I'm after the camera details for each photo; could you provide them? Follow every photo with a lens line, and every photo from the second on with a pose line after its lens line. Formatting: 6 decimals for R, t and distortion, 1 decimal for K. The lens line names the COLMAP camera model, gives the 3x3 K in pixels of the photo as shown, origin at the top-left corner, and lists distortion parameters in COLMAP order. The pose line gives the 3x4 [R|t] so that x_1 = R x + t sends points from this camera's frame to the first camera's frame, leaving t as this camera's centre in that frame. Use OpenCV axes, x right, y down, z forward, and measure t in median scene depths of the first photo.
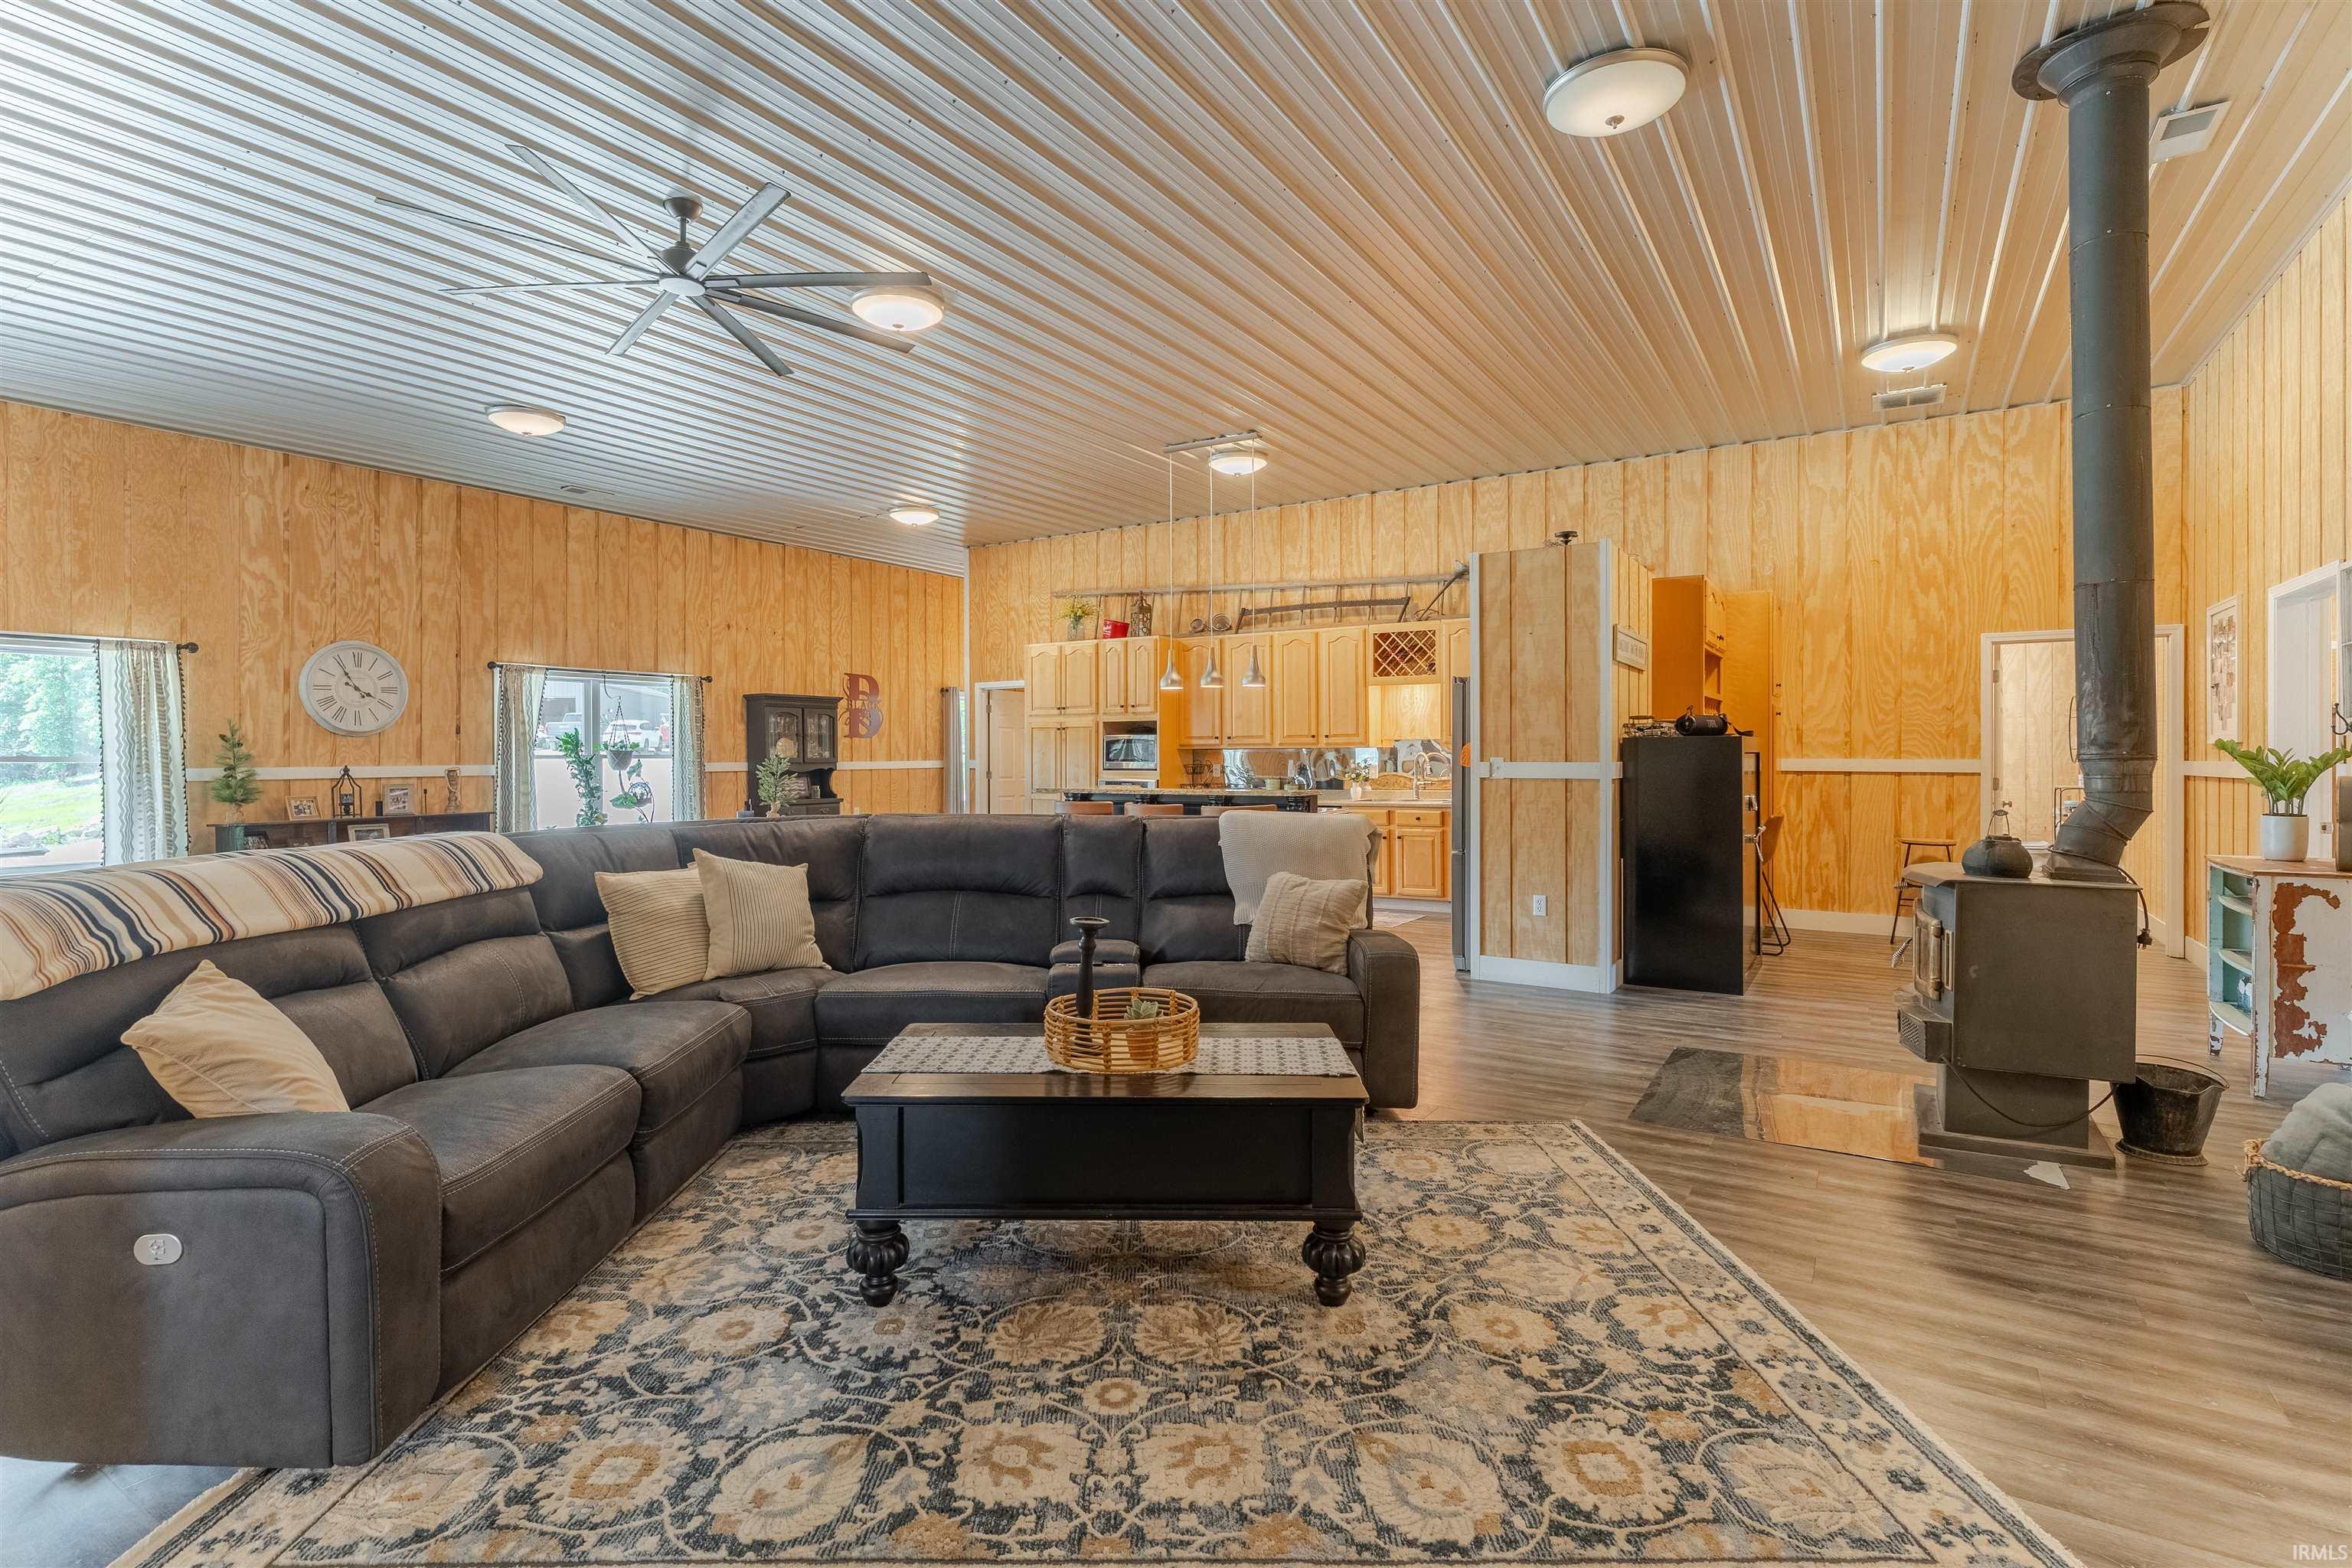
lens RADIAL K [[1132.4, 0, 1165.4], [0, 1132.4, 761.0], [0, 0, 1]] dist [0.004299, 0.001104]
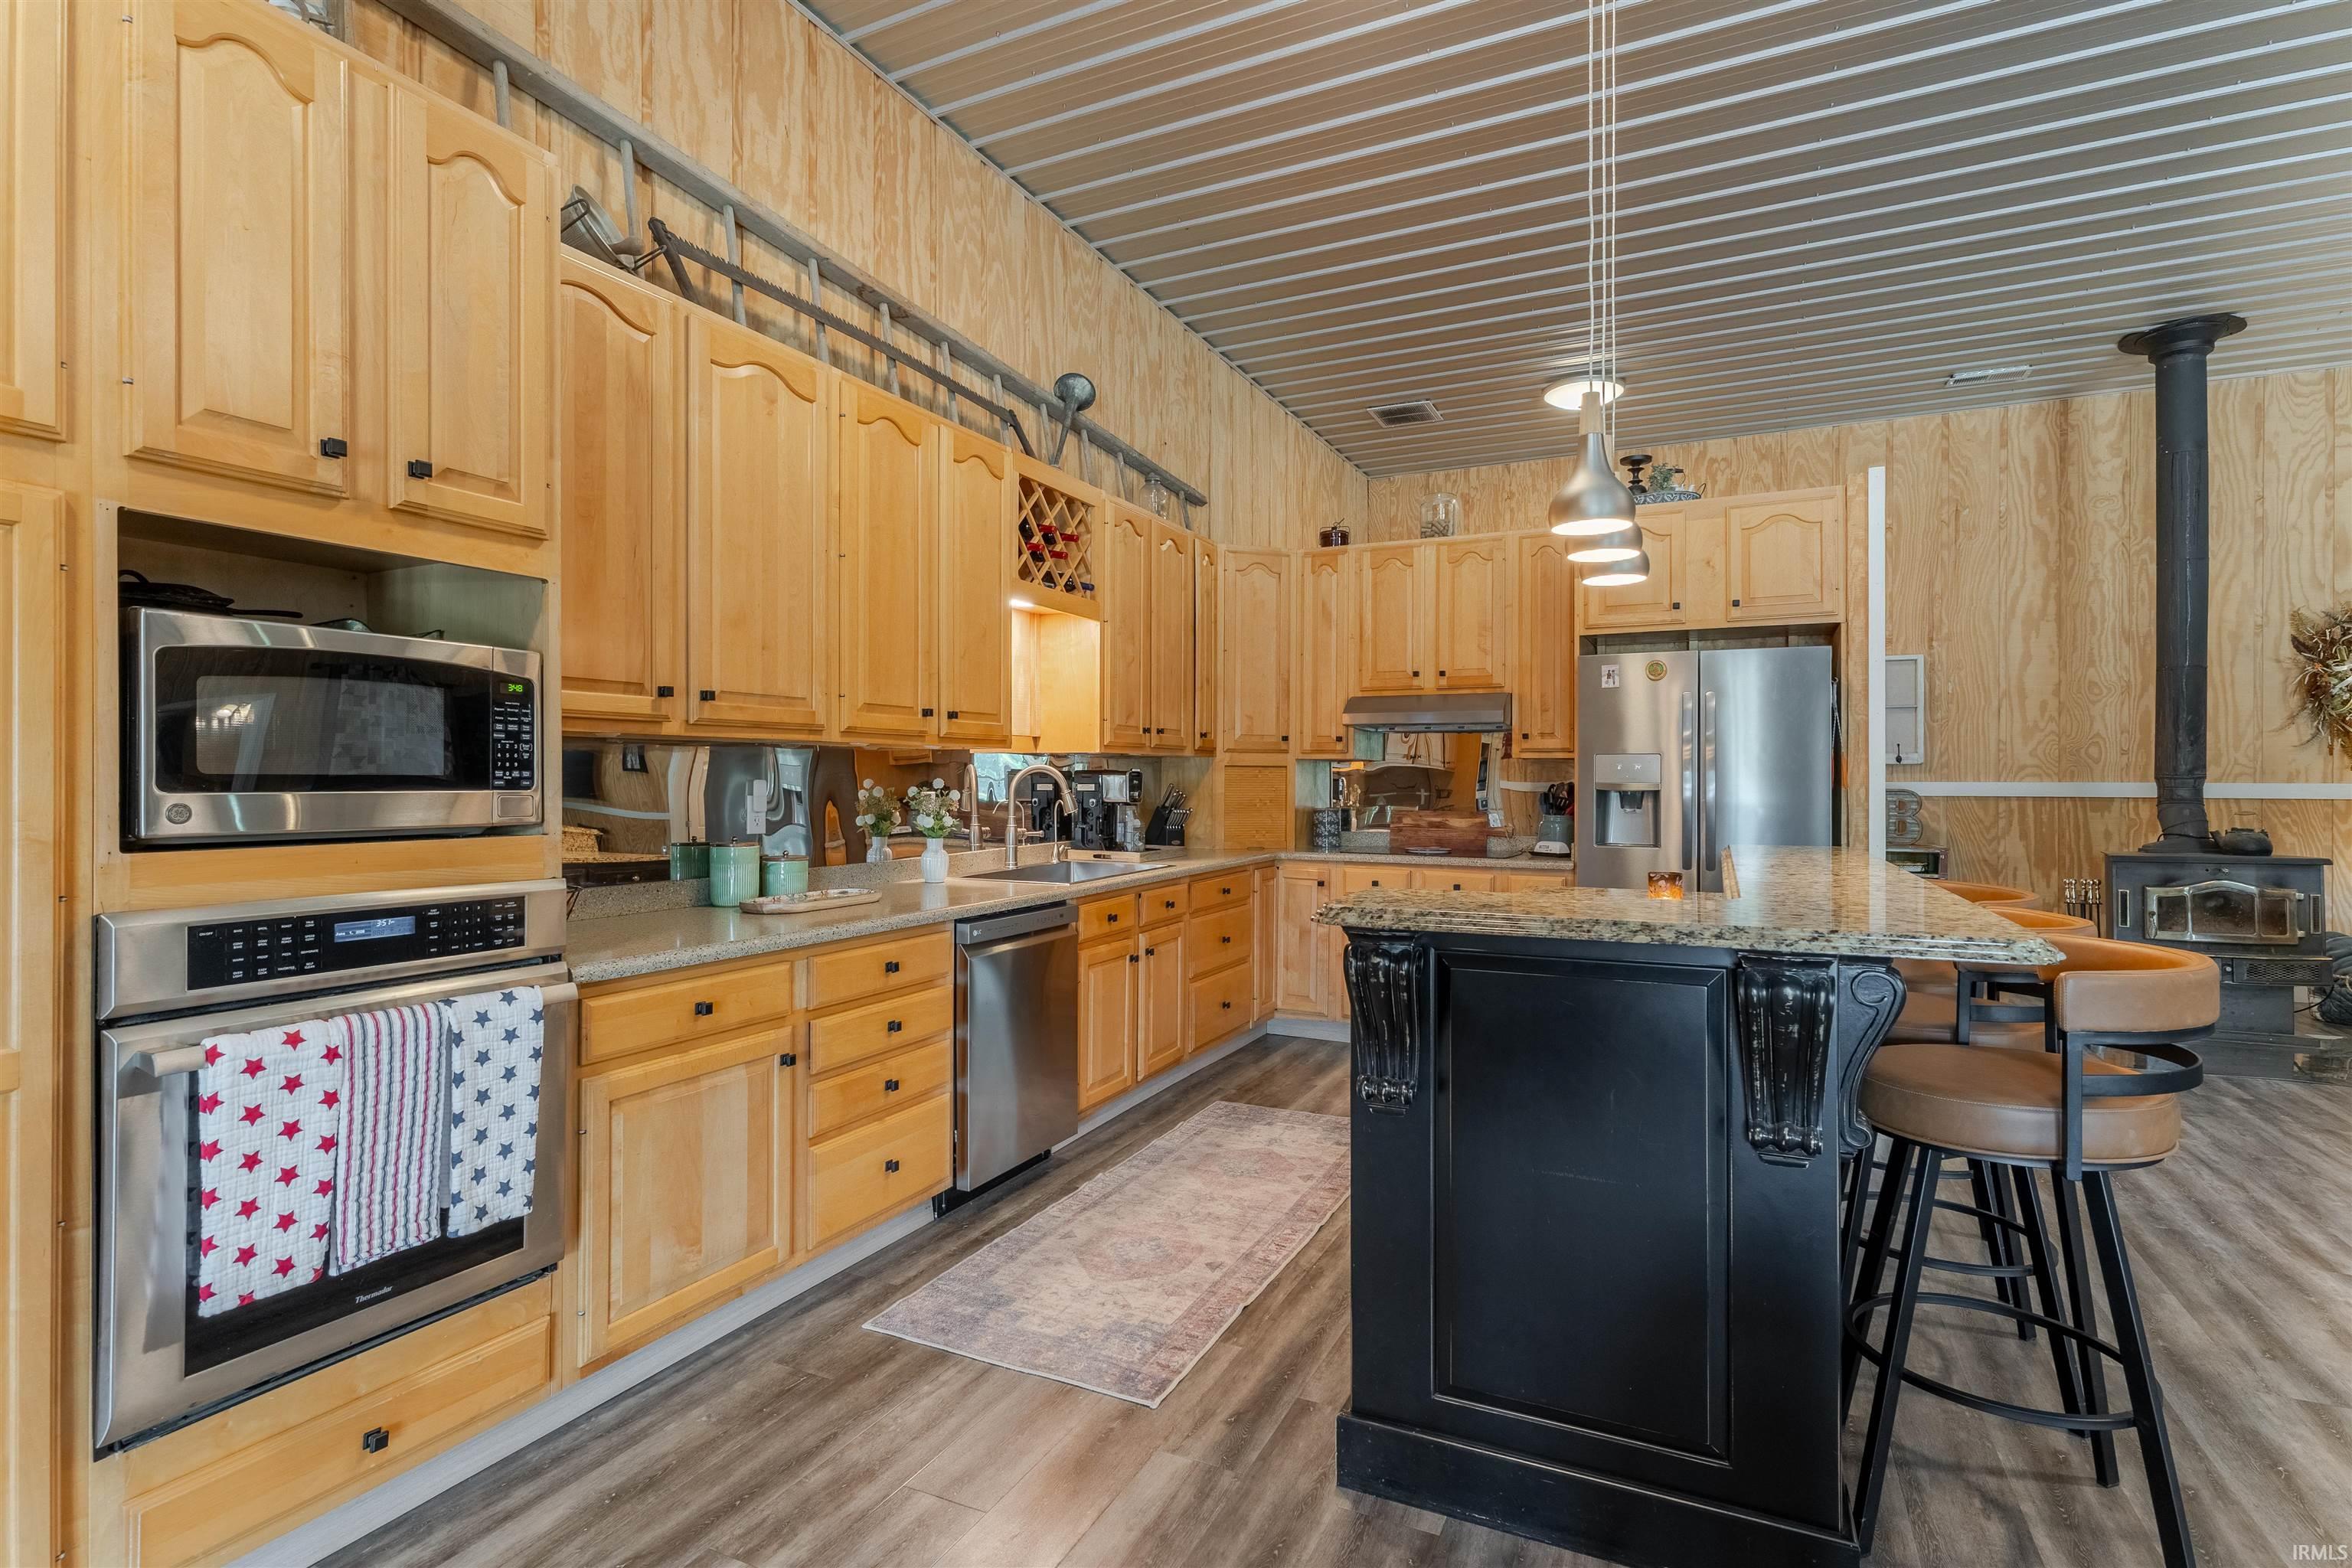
lens RADIAL K [[1149.7, 0, 1165.1], [0, 1149.7, 777.5], [0, 0, 1]] dist [0.003573, 0.000525]
pose [[-0.108265, 0.004039, 0.994114, -0.238100], [0.003886, 0.999986, -0.003639, -0.000237], [-0.994114, 0.003469, -0.108279, 0.995466]]
